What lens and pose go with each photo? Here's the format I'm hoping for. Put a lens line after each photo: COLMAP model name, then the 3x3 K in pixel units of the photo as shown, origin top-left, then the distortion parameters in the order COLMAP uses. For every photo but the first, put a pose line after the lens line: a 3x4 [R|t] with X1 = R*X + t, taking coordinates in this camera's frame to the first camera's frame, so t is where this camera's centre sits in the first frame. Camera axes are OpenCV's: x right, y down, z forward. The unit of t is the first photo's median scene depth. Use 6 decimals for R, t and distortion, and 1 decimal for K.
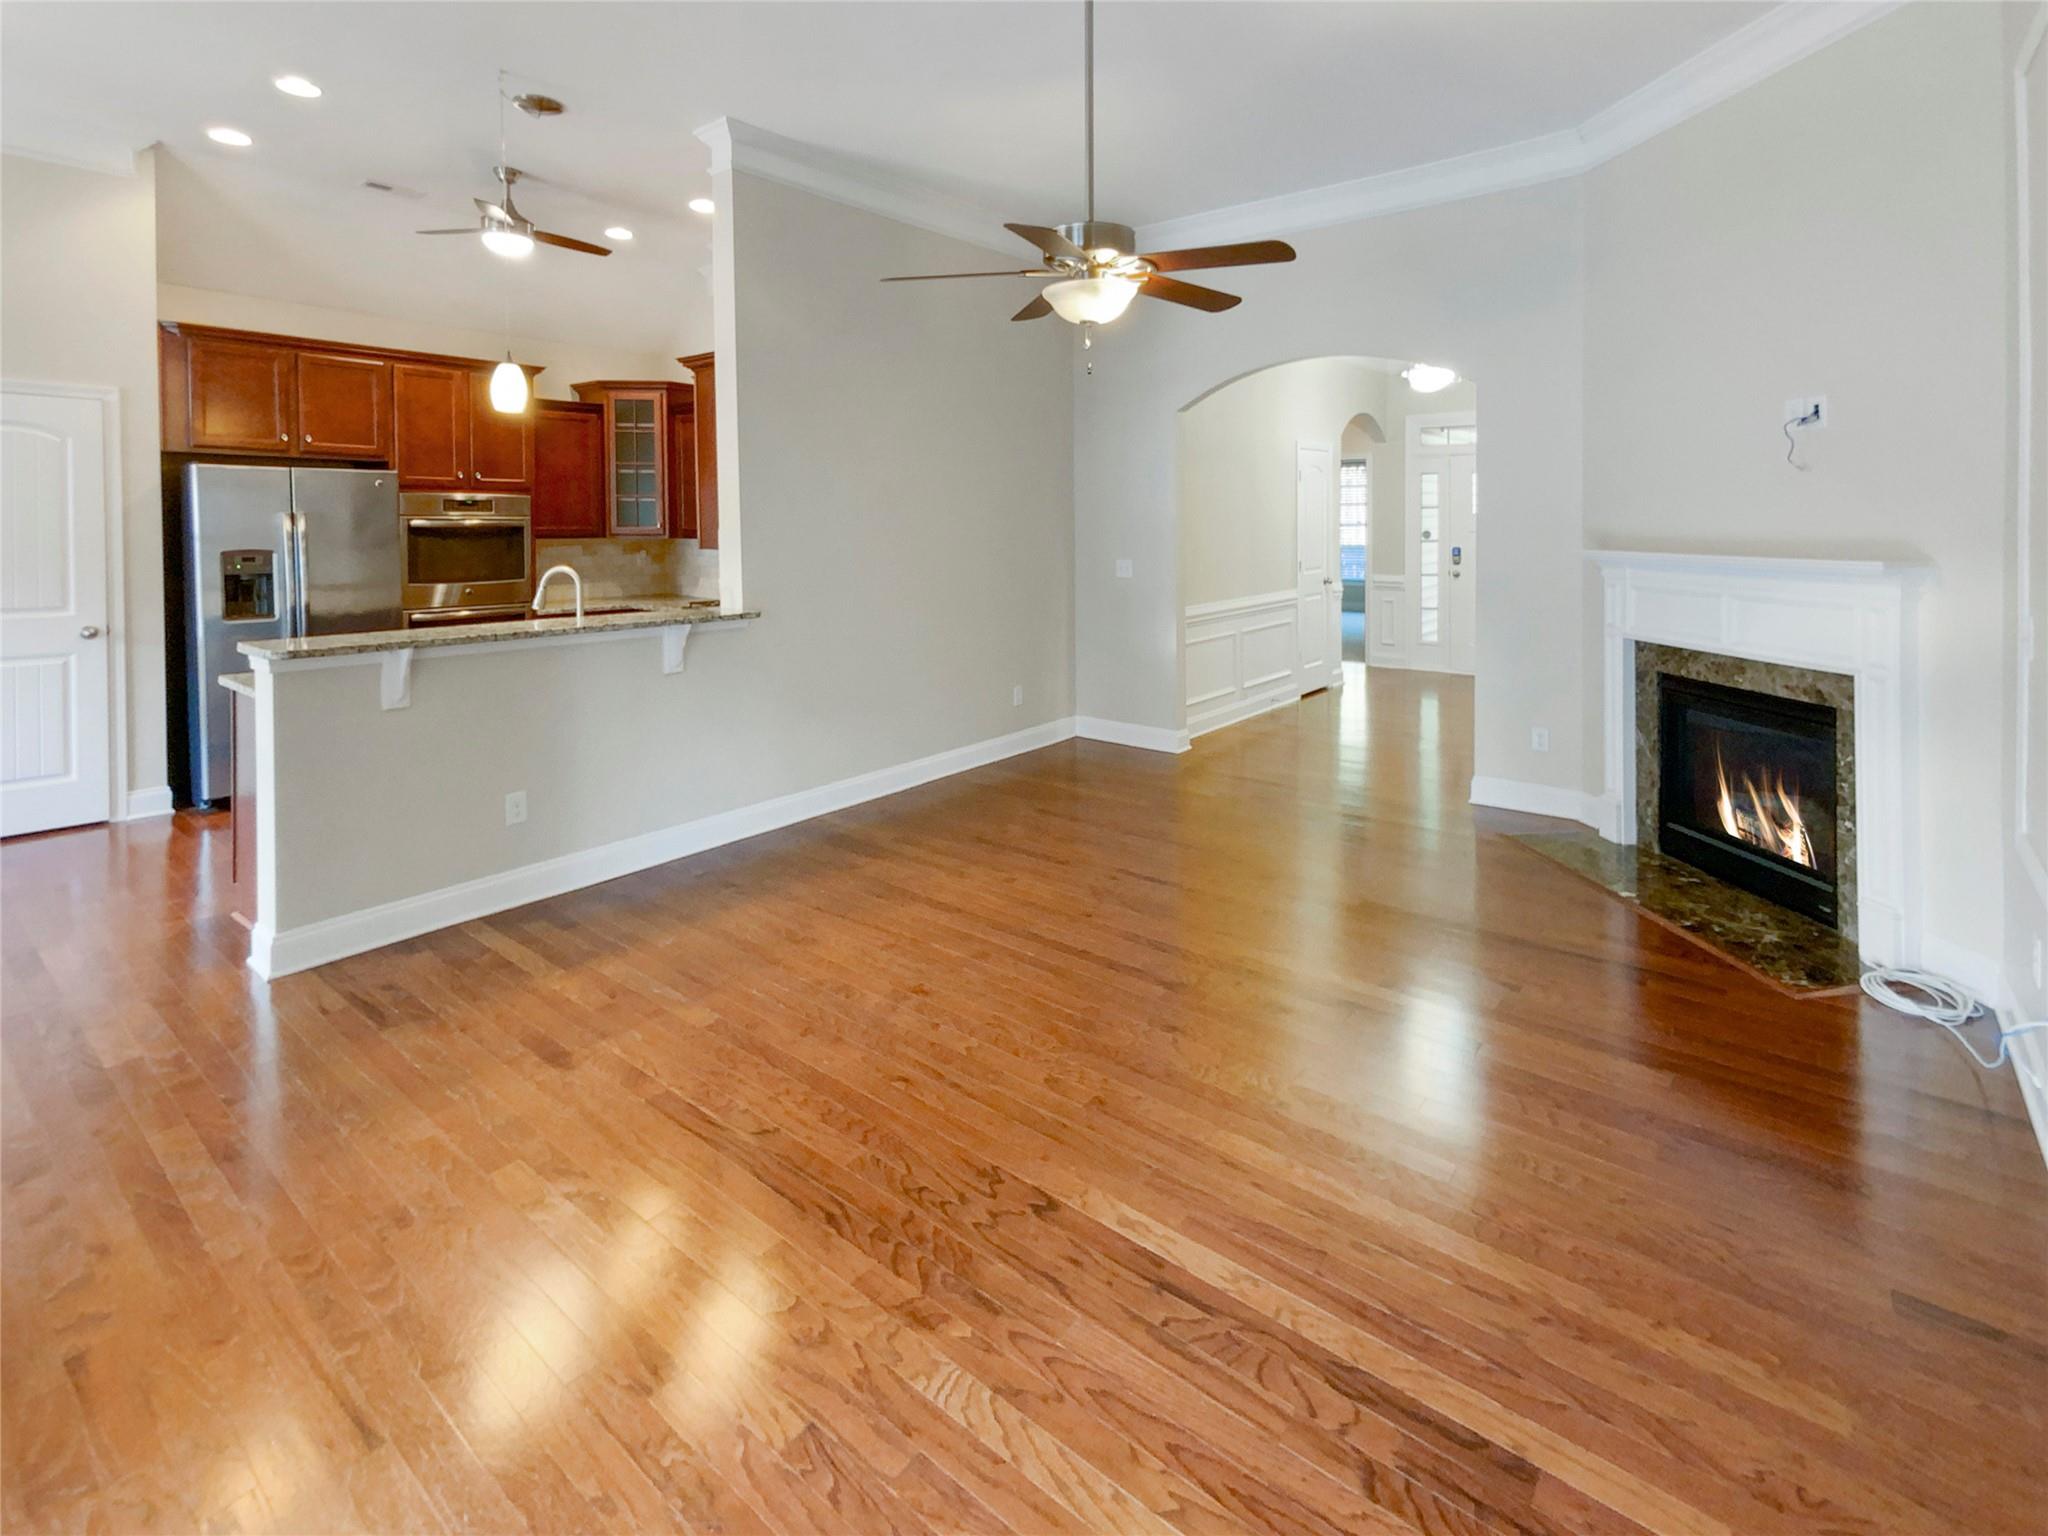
lens RADIAL K [[1016.1, 0, 968.0], [0, 1016.1, 537.0], [0, 0, 1]] dist [0.000132, -0.000102]
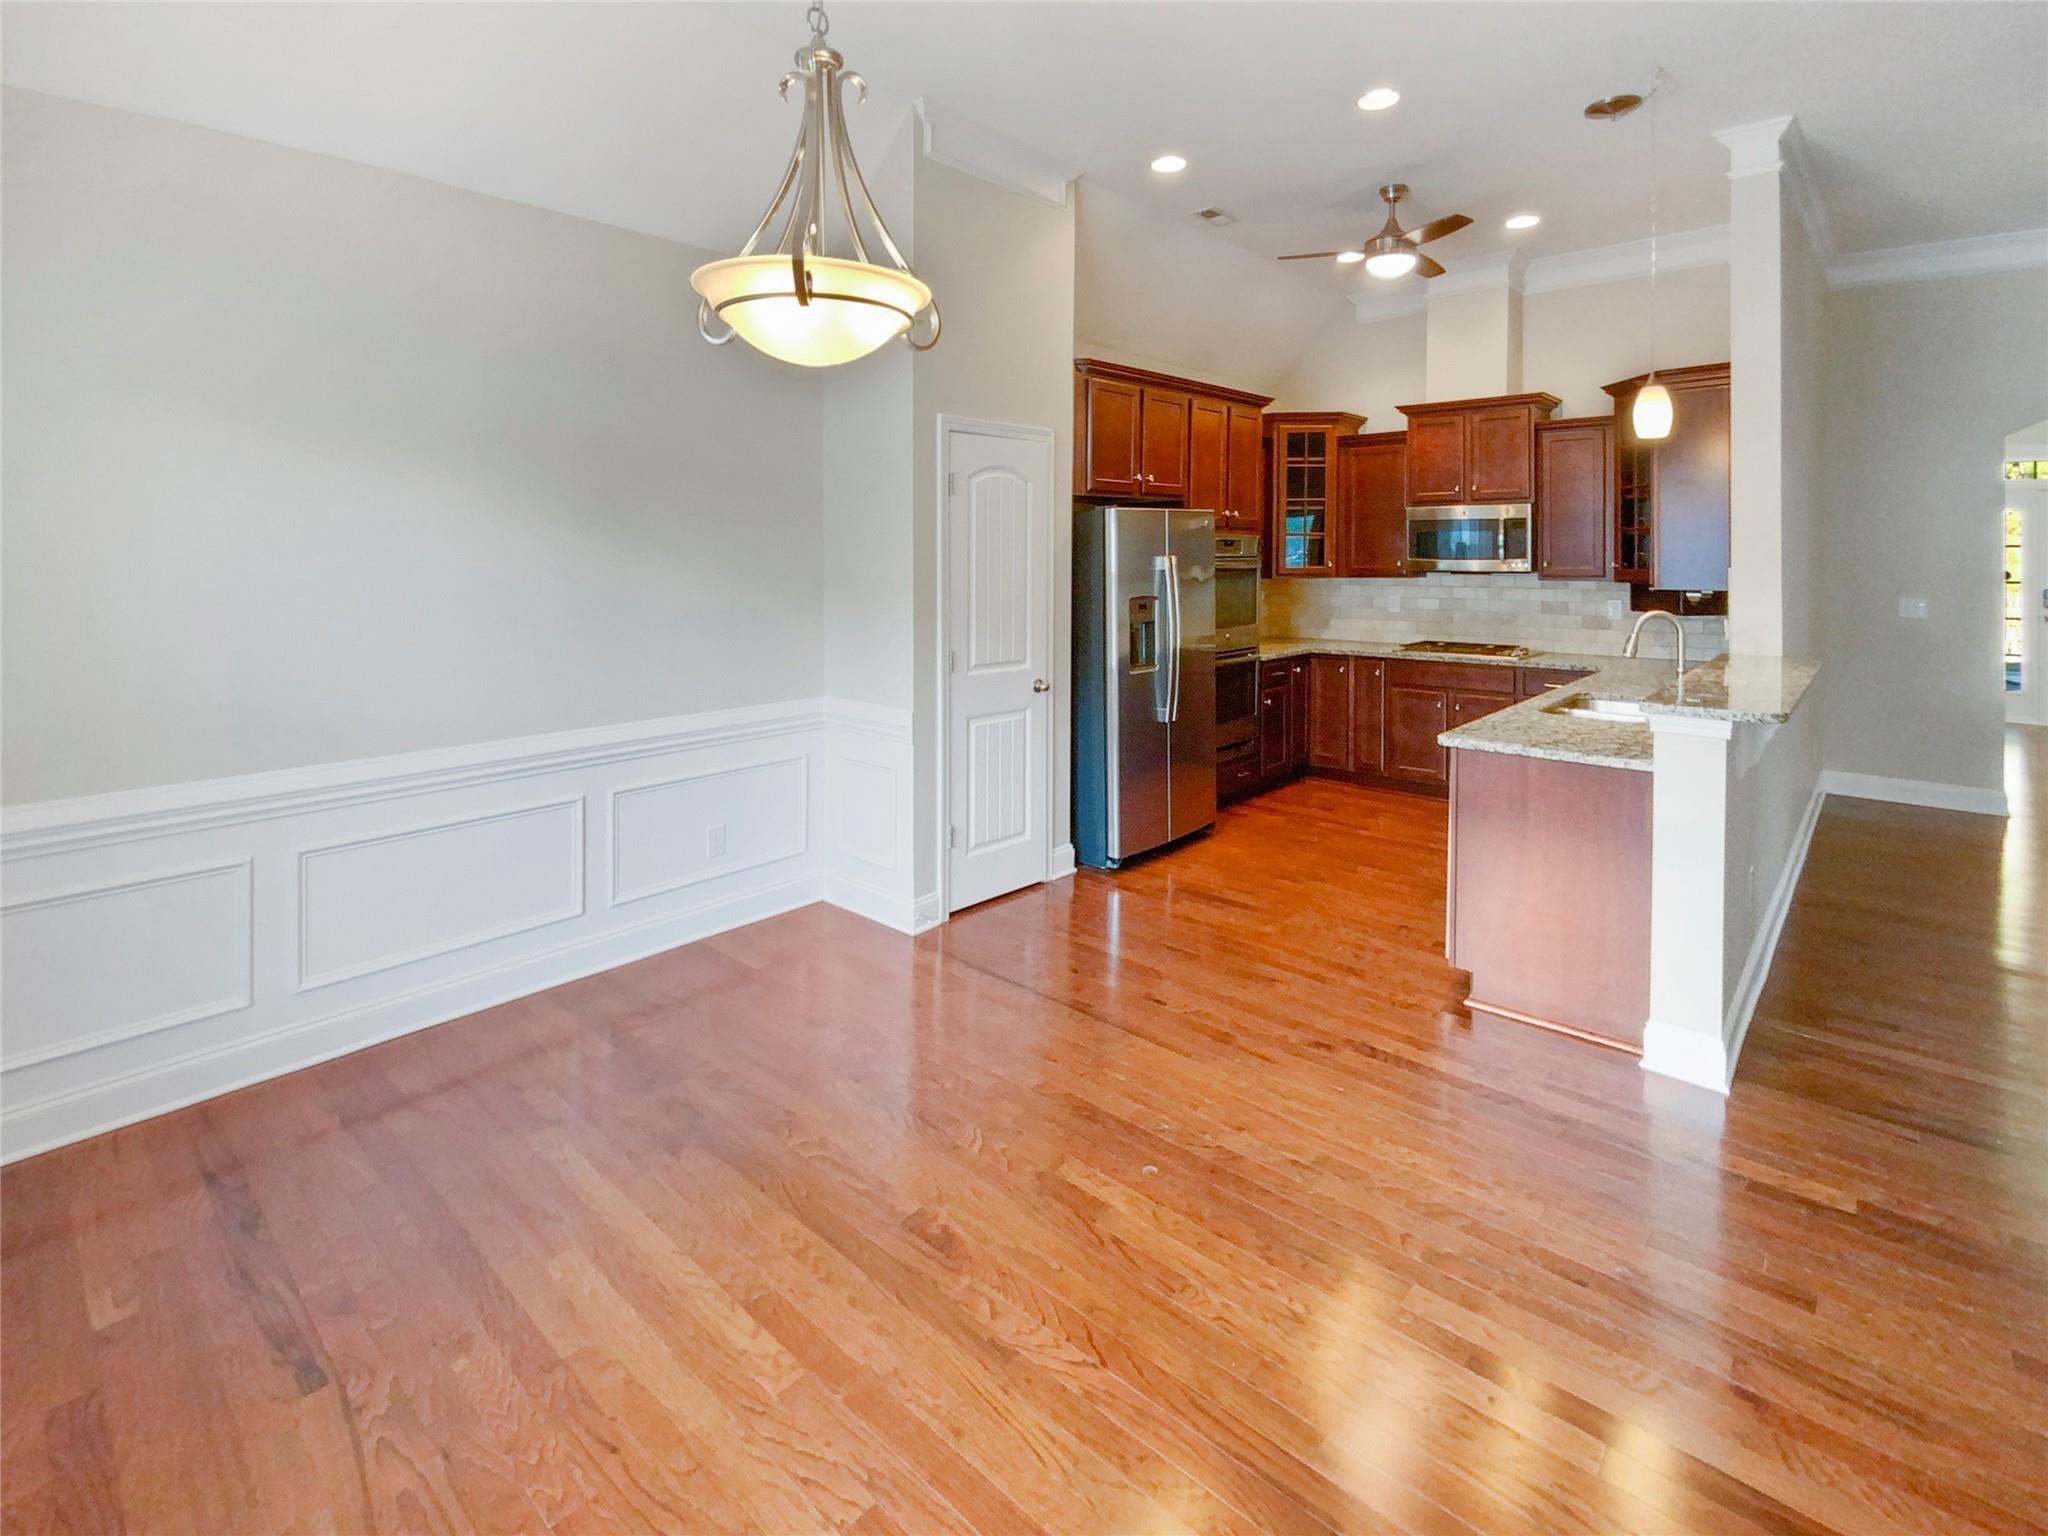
lens RADIAL K [[1039.3, 0, 984.4], [0, 1039.3, 586.9], [0, 0, 1]] dist [-0.014714, -0.000055]
pose [[0.995166, -0.004110, -0.098126, -0.788692], [0.006896, 0.999582, 0.028064, -0.027023], [0.097970, -0.028605, 0.994778, 0.020885]]
